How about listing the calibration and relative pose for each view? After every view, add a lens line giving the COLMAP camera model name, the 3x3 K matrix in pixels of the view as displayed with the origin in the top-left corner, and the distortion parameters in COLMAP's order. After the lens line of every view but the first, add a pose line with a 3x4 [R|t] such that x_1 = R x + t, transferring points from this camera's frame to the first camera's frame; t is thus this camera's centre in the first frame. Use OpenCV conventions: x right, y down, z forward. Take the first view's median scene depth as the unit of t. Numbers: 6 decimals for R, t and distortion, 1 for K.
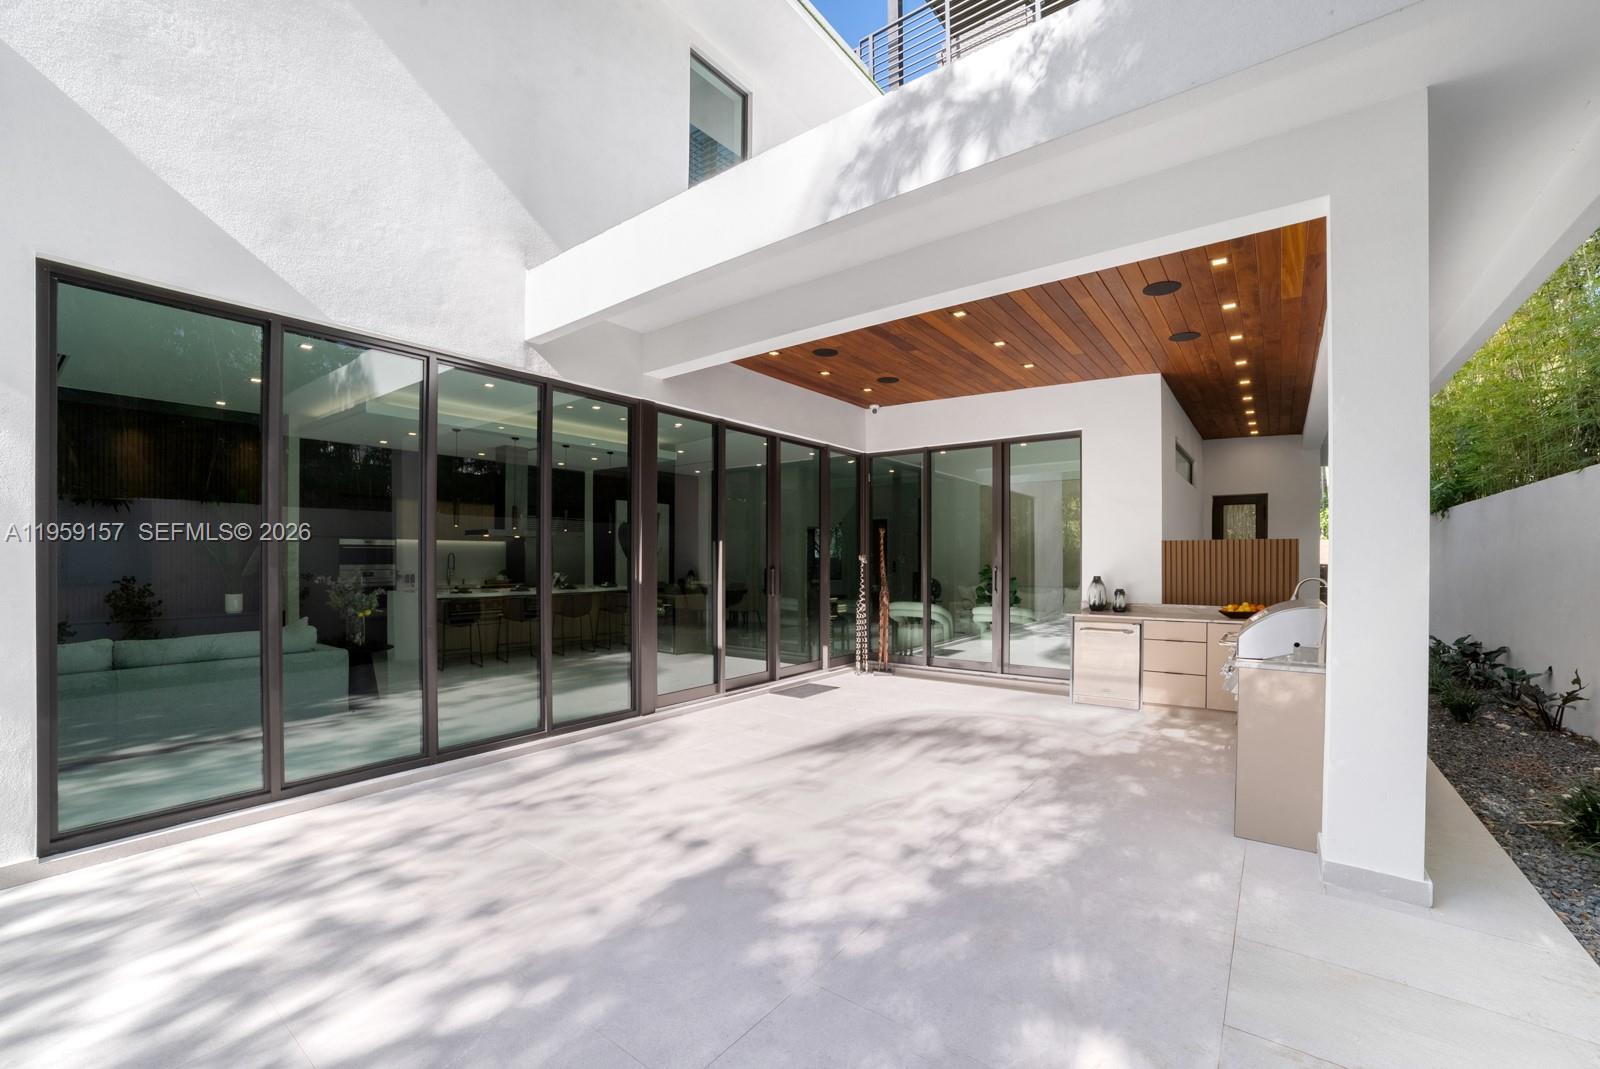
lens RADIAL K [[633.3, 0, 807.2], [0, 633.3, 552.5], [0, 0, 1]] dist [-0.026809, 0.008052]
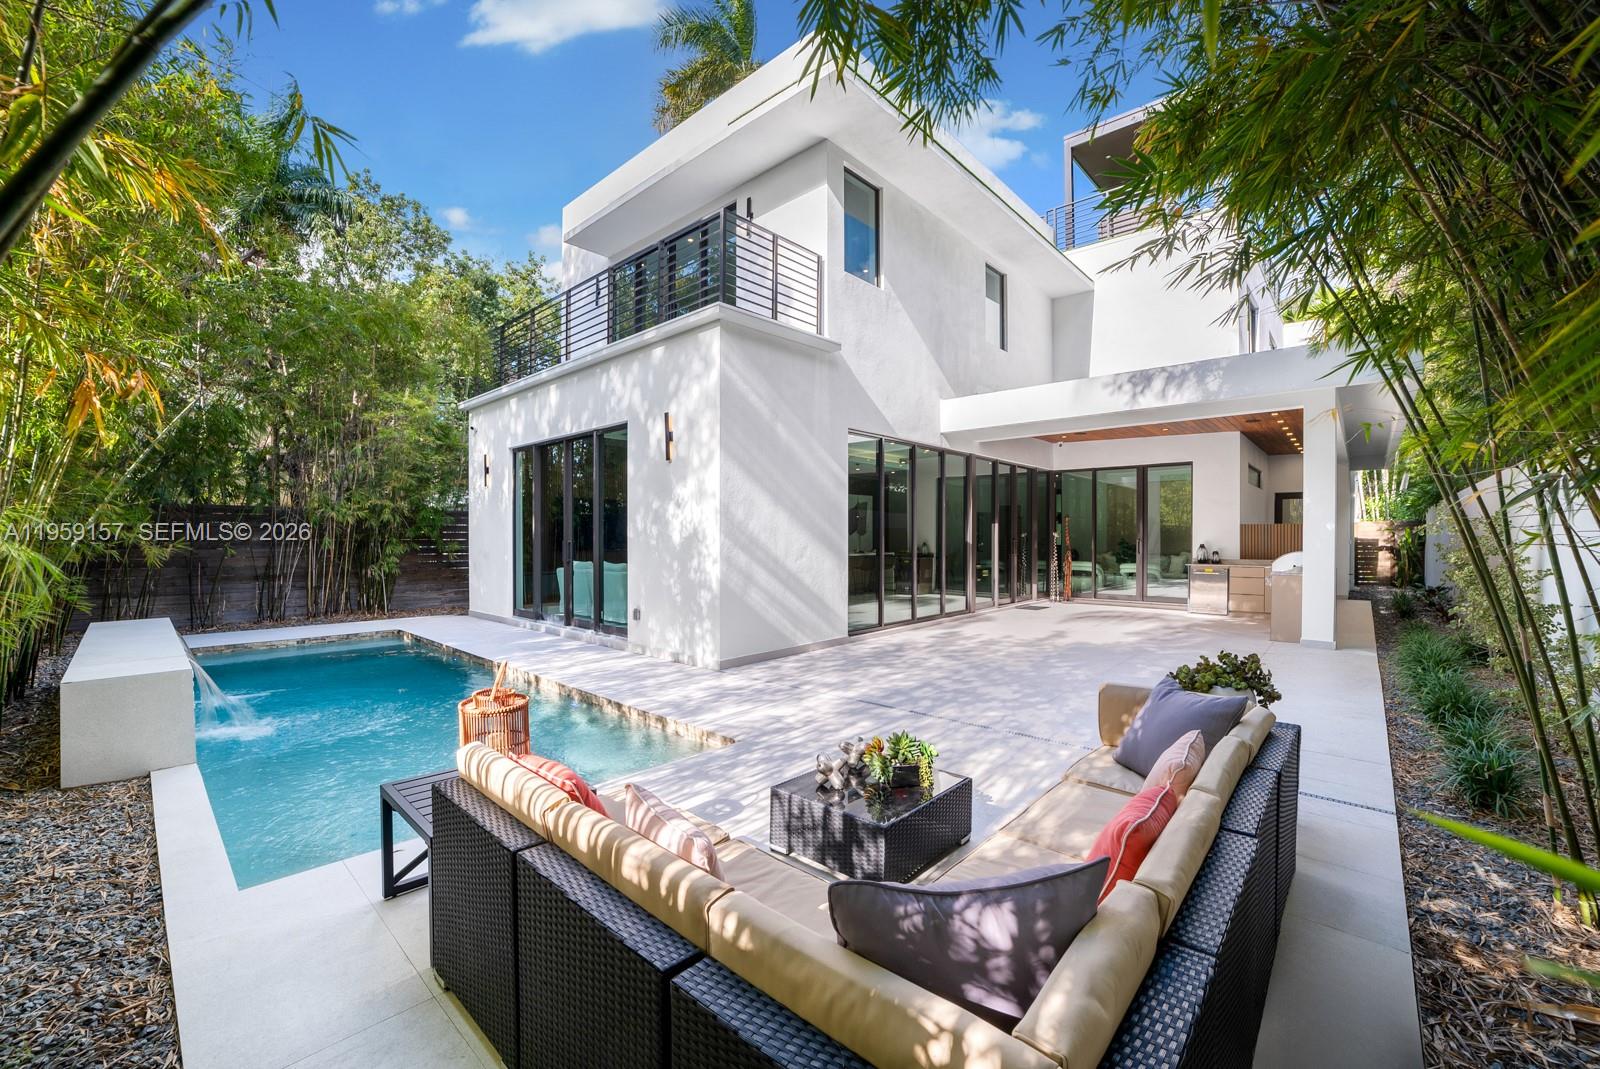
lens RADIAL K [[633.3, 0, 807.2], [0, 633.3, 552.5], [0, 0, 1]] dist [-0.026809, 0.008052]
pose [[0.997001, 0.001540, -0.077371, -0.495675], [0.000528, 0.999643, 0.026695, 0.013078], [0.077385, -0.026656, 0.996645, -0.822181]]
